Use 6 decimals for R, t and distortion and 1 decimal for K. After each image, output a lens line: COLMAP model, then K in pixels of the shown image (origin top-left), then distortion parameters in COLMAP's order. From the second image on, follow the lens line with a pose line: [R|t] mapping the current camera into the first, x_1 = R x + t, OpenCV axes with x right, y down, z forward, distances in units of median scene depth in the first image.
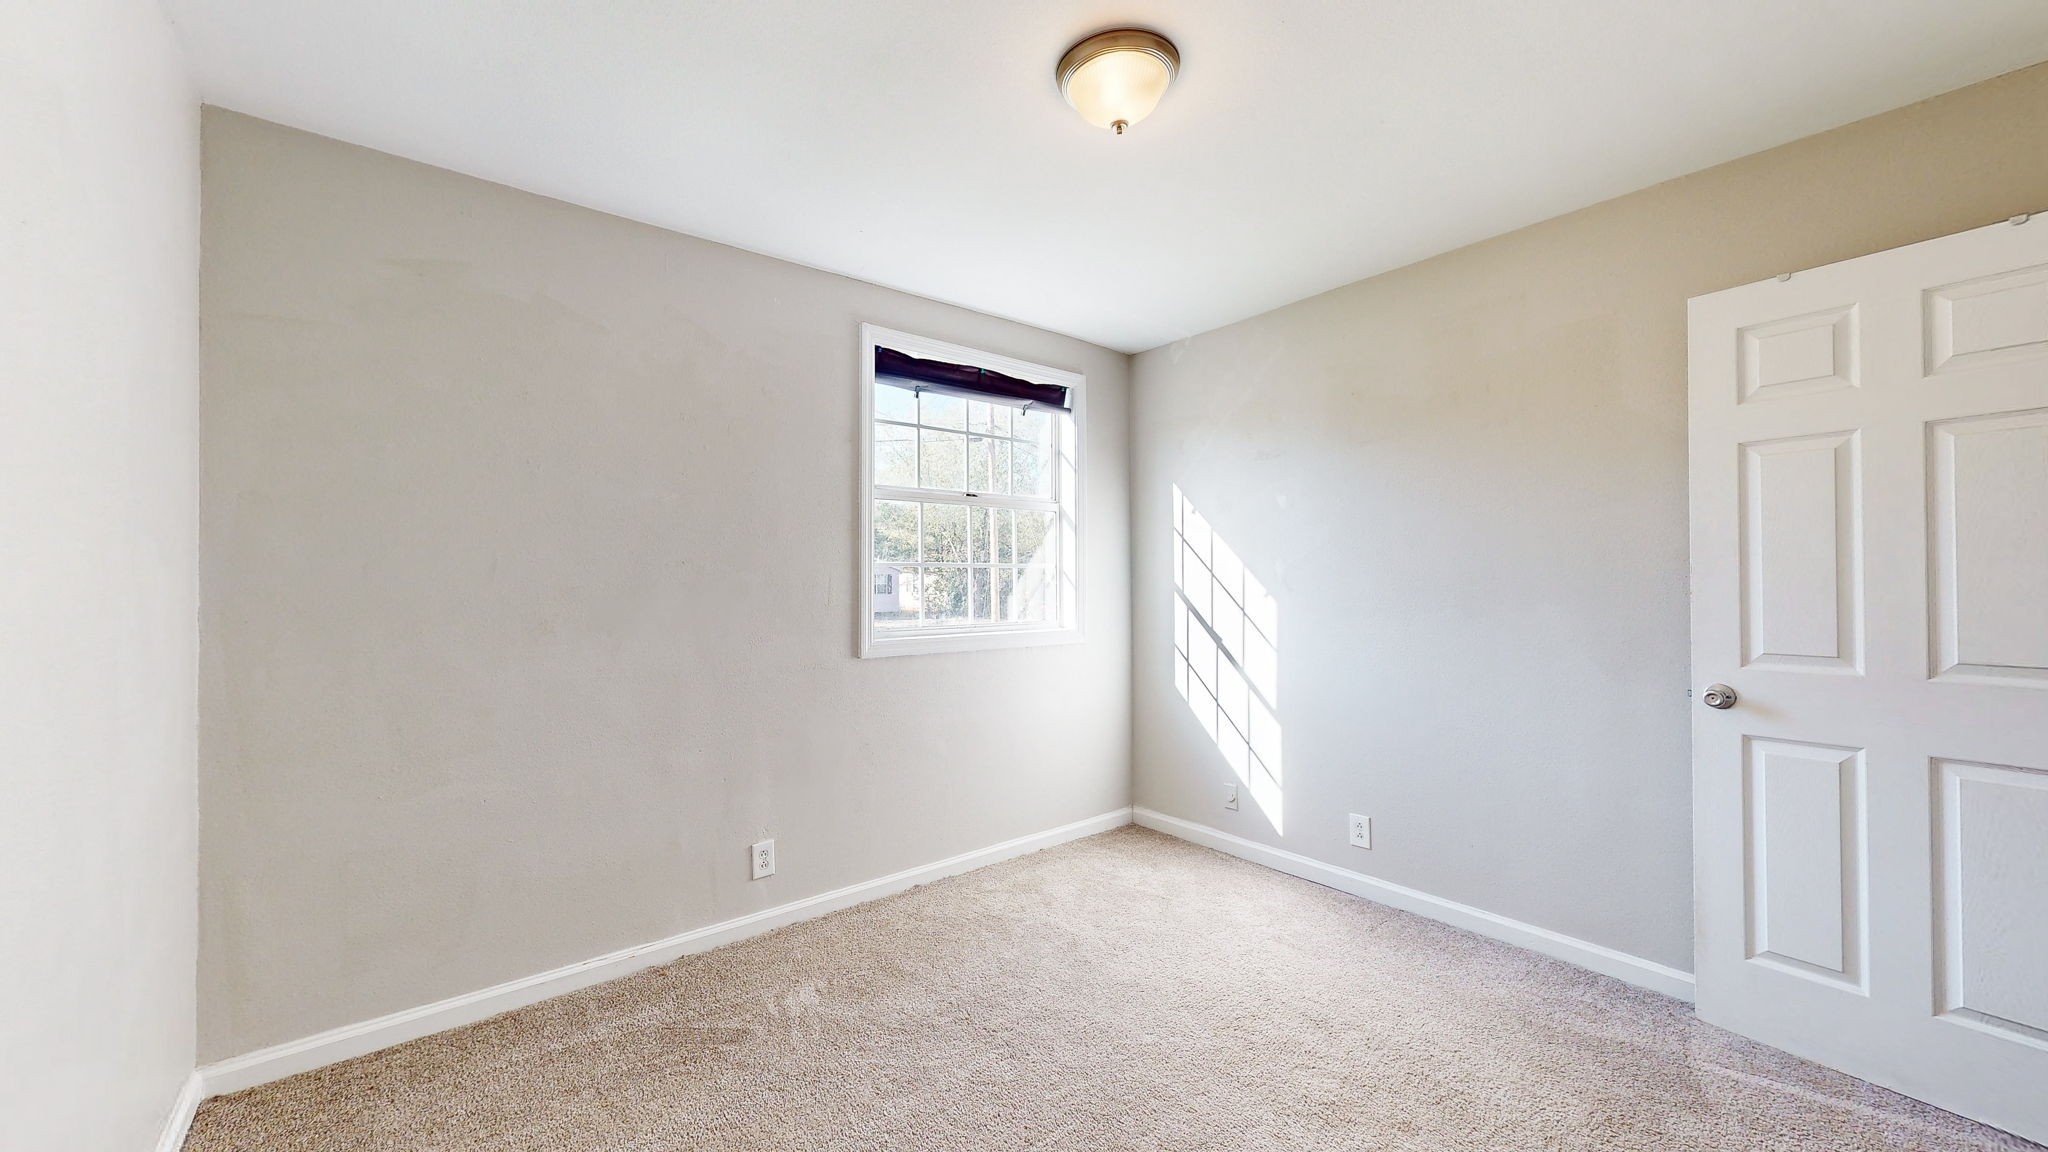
lens RADIAL K [[748.9, 0, 1024.0], [0, 748.9, 576.0], [0, 0, 1]] dist [-0.000125, -0.000119]
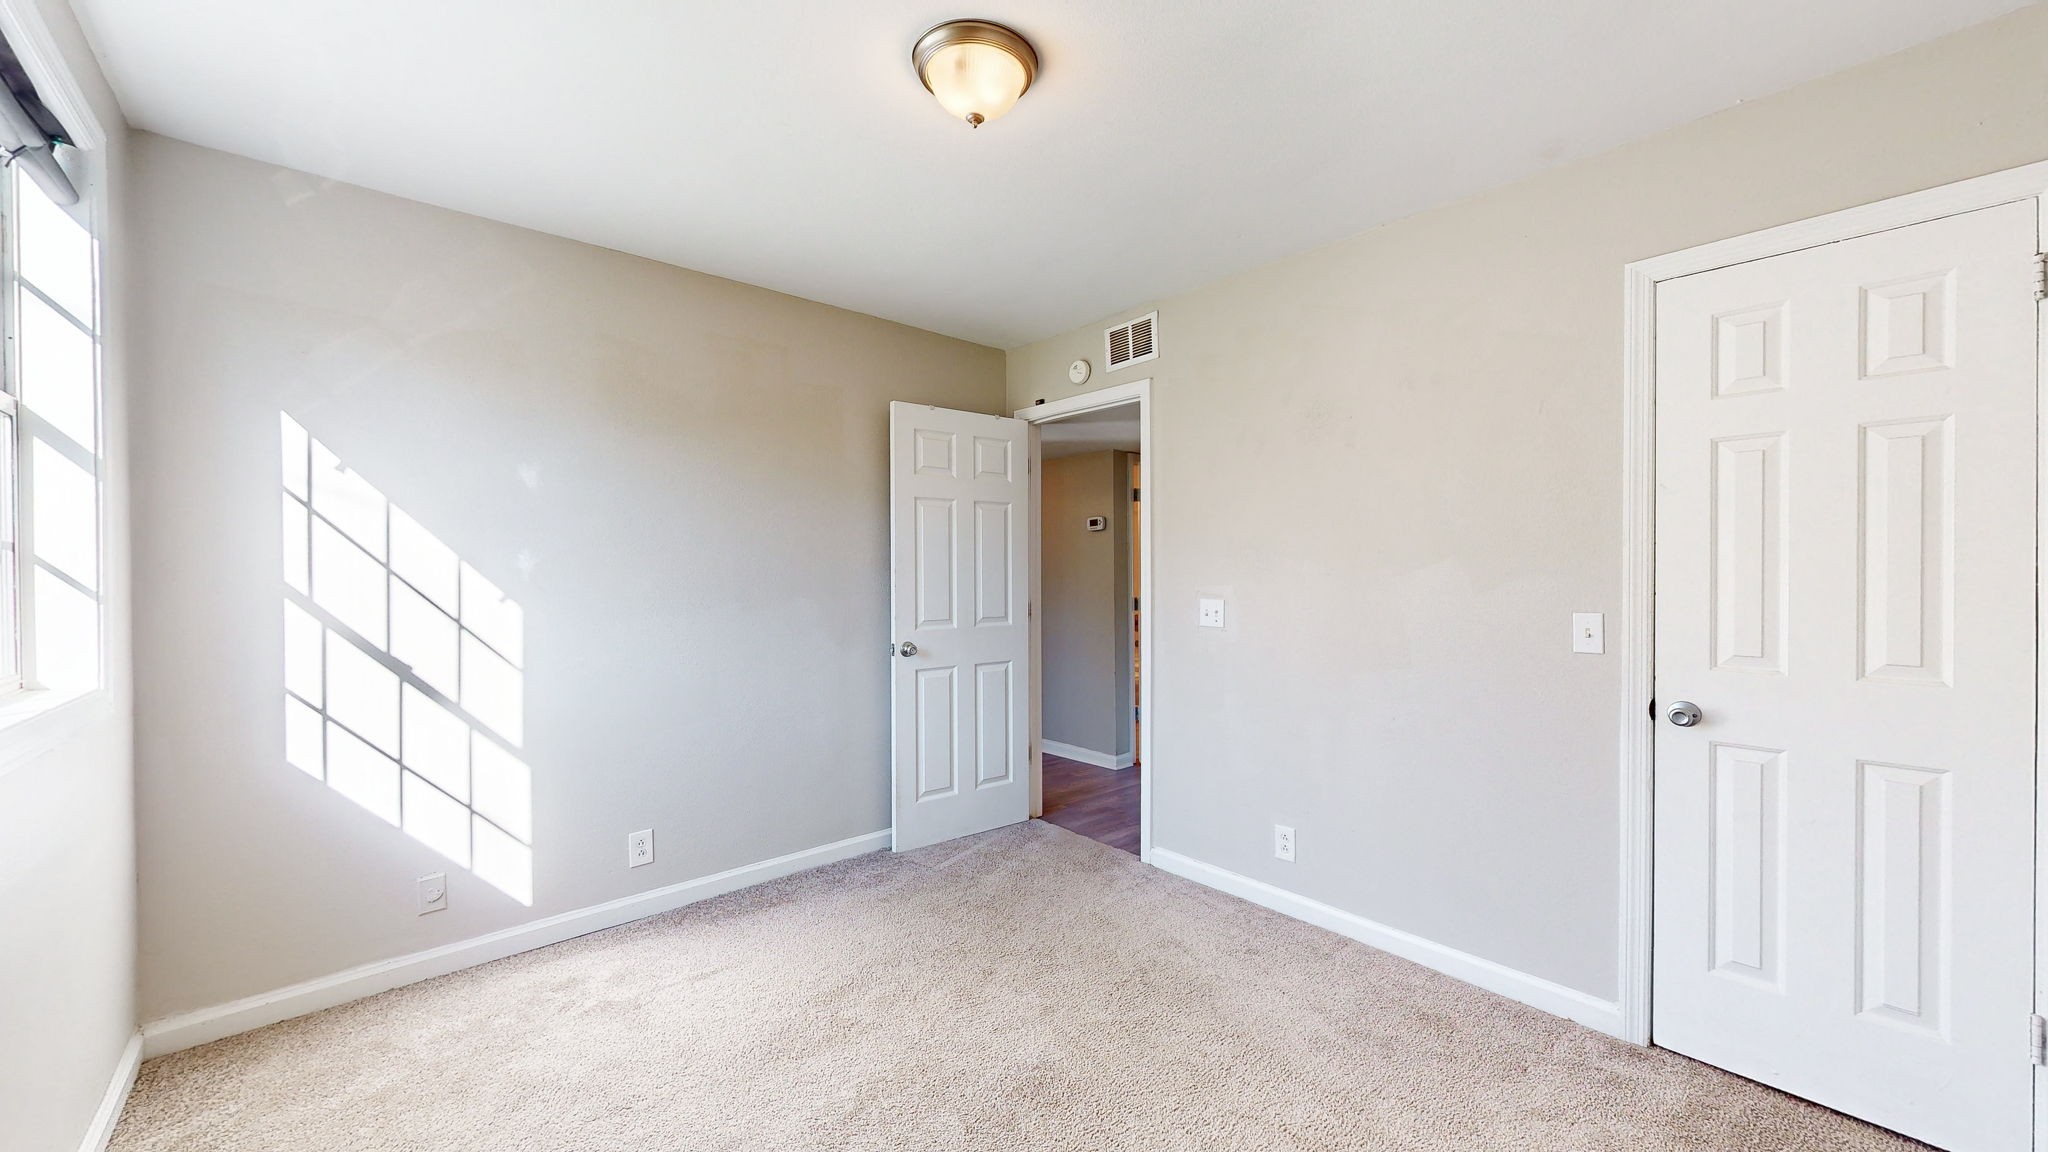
lens RADIAL K [[748.9, 0, 1024.0], [0, 748.9, 576.0], [0, 0, 1]] dist [-0.000125, -0.000119]
pose [[-0.043594, -0.002545, 0.999046, -0.726868], [-0.007785, 0.999967, 0.002208, -0.005429], [-0.999019, -0.007681, -0.043612, 0.824986]]
